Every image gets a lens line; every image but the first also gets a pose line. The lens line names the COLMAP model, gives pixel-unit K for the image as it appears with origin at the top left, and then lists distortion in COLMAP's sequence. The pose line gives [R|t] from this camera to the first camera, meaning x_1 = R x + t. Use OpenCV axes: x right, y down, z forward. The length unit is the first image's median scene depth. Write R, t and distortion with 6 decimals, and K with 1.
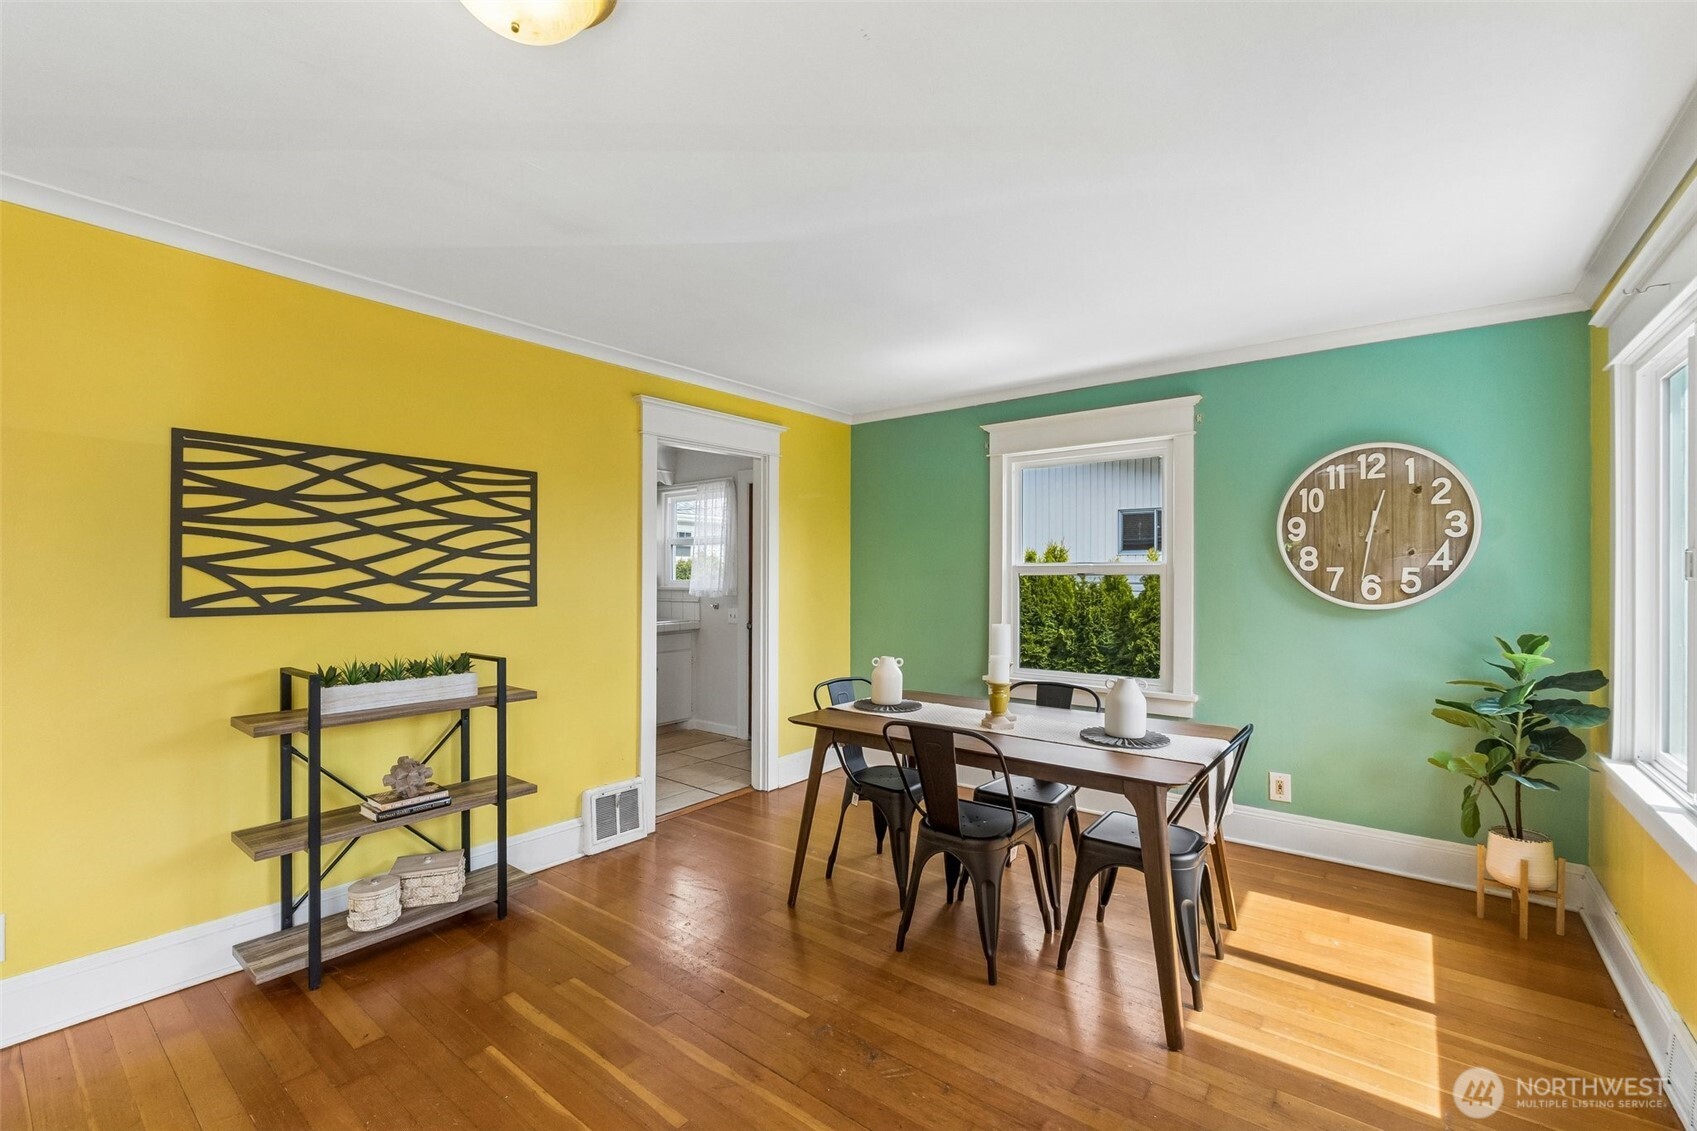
lens RADIAL K [[717.4, 0, 862.7], [0, 717.4, 574.5], [0, 0, 1]] dist [-0.011430, -0.000204]
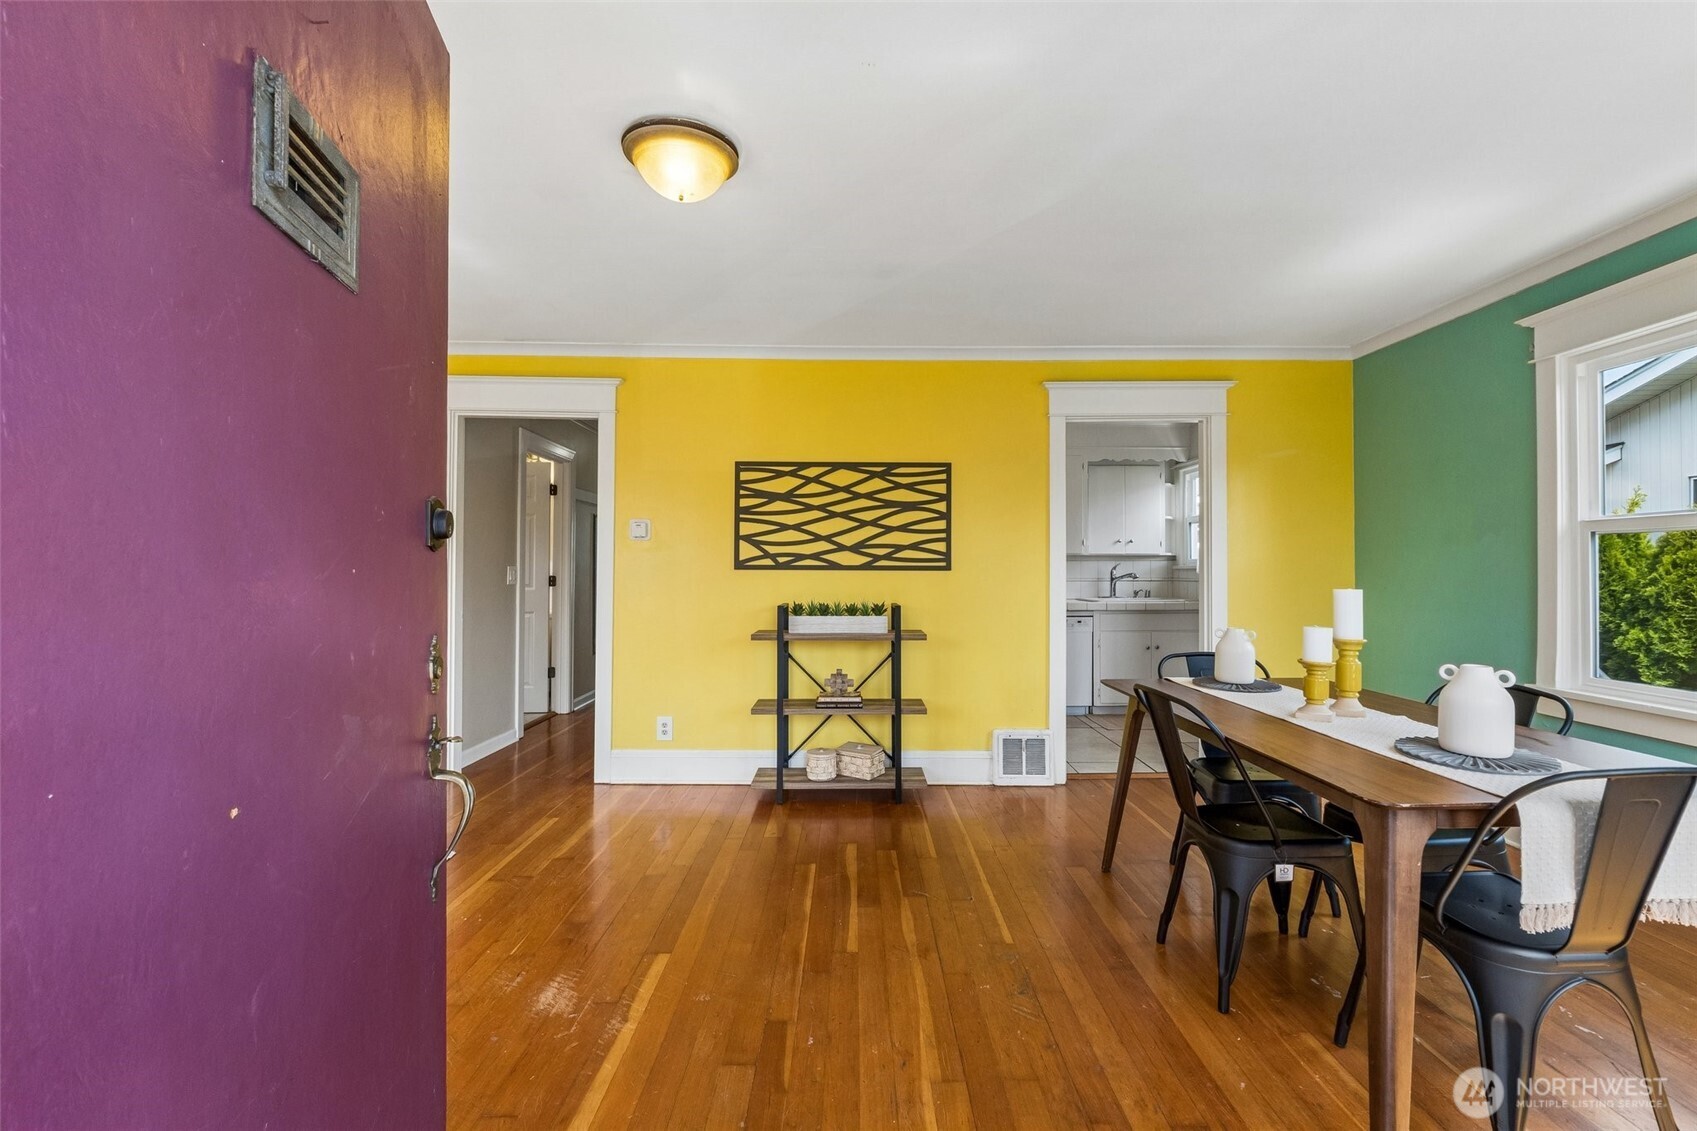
lens RADIAL K [[706.0, 0, 858.9], [0, 706.0, 559.8], [0, 0, 1]] dist [-0.009020, -0.000247]
pose [[0.616753, -0.011585, -0.787071, 0.475231], [0.001014, 0.999903, -0.013924, 0.049496], [0.787156, 0.007790, 0.616705, 0.134696]]
